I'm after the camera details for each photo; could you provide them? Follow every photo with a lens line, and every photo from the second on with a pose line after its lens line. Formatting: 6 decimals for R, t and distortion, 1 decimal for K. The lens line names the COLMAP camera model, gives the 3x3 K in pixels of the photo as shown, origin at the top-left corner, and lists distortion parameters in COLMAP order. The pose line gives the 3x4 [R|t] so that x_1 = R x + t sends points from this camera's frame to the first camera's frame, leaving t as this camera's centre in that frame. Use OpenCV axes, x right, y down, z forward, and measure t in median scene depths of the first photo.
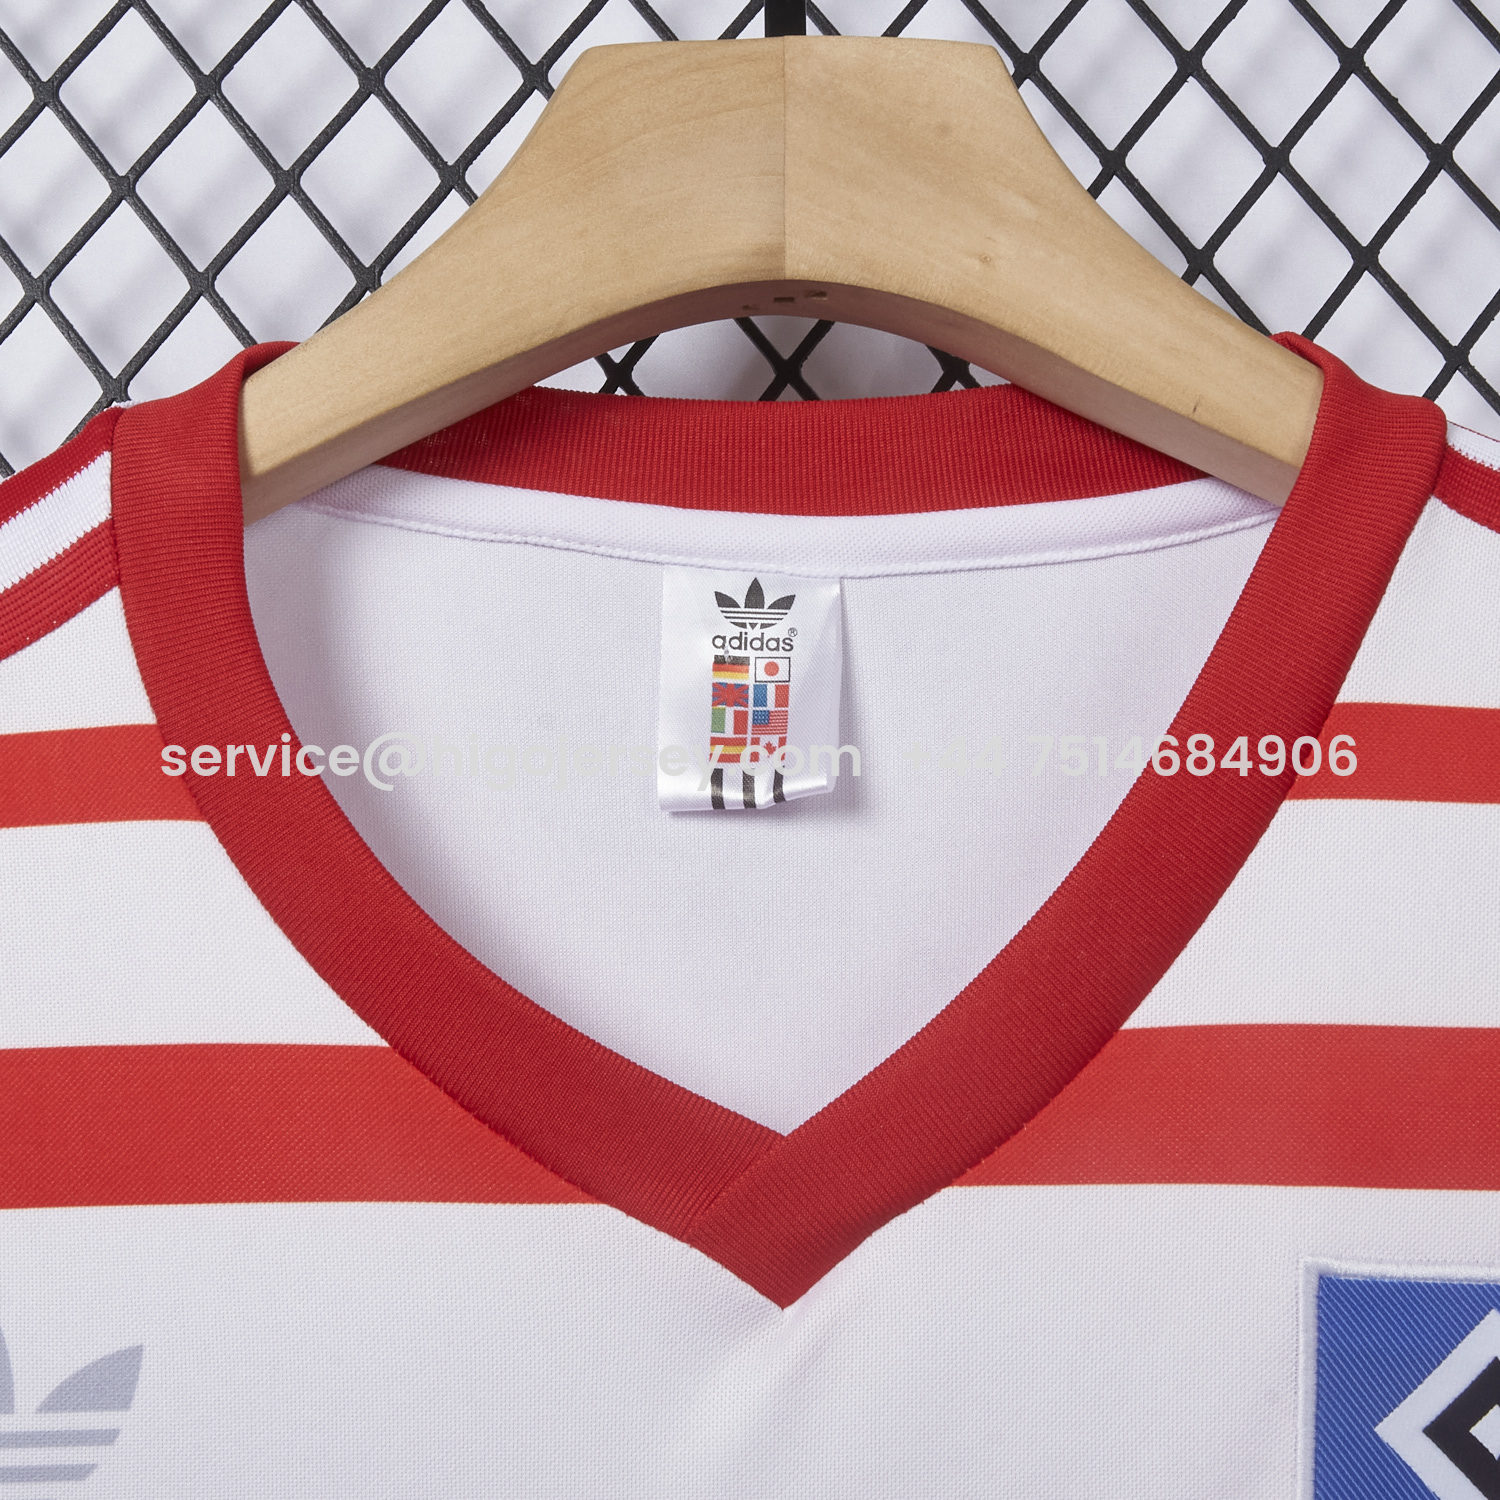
lens RADIAL K [[4249.6, 0, 750.0], [0, 4249.6, 750.0], [0, 0, 1]] dist [-0.085608, -0.350886]
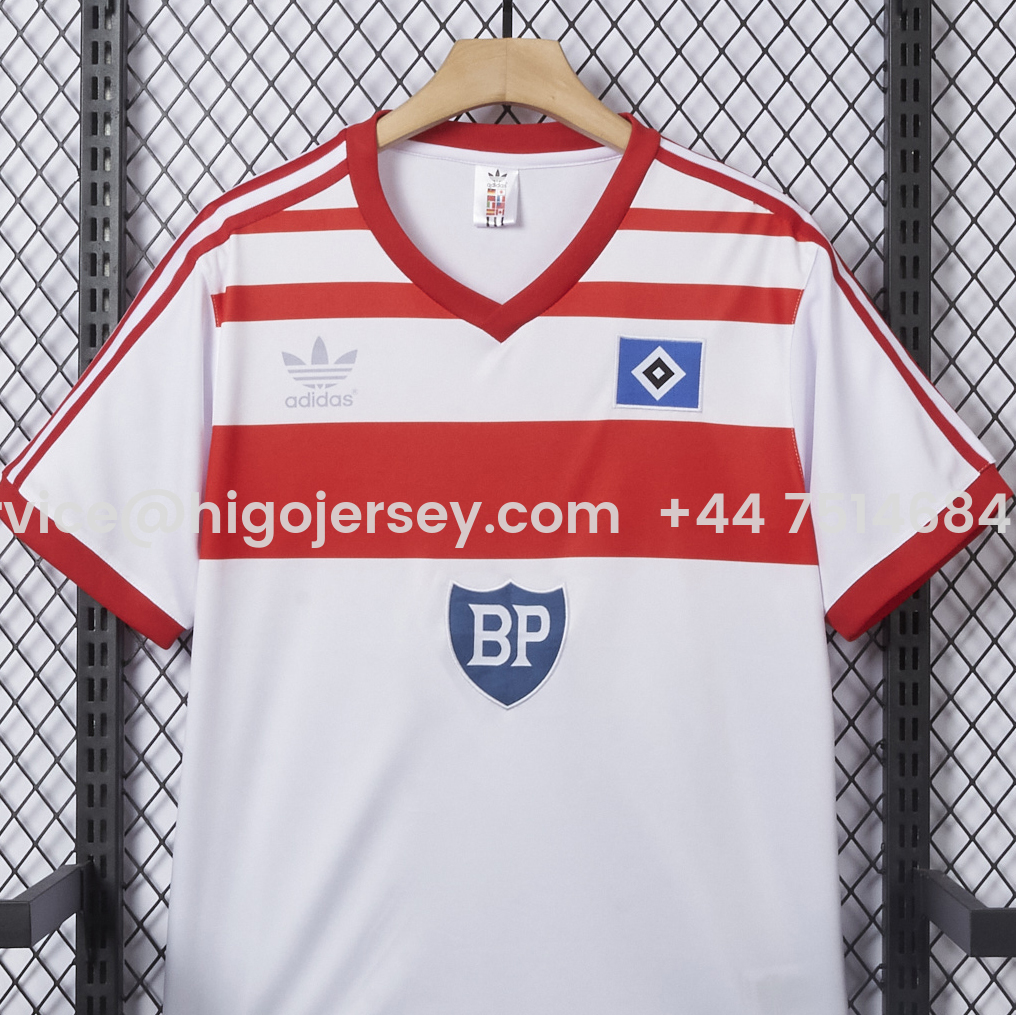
lens RADIAL K [[4584.1, 0, 508.0], [0, 4584.1, 507.5], [0, 0, 1]] dist [-0.027594, 0.706809]
pose [[0.999870, 0.015793, 0.003310, 0.001720], [-0.016113, 0.988078, 0.153111, -0.413458], [-0.000853, -0.153144, 0.988203, -3.595396]]
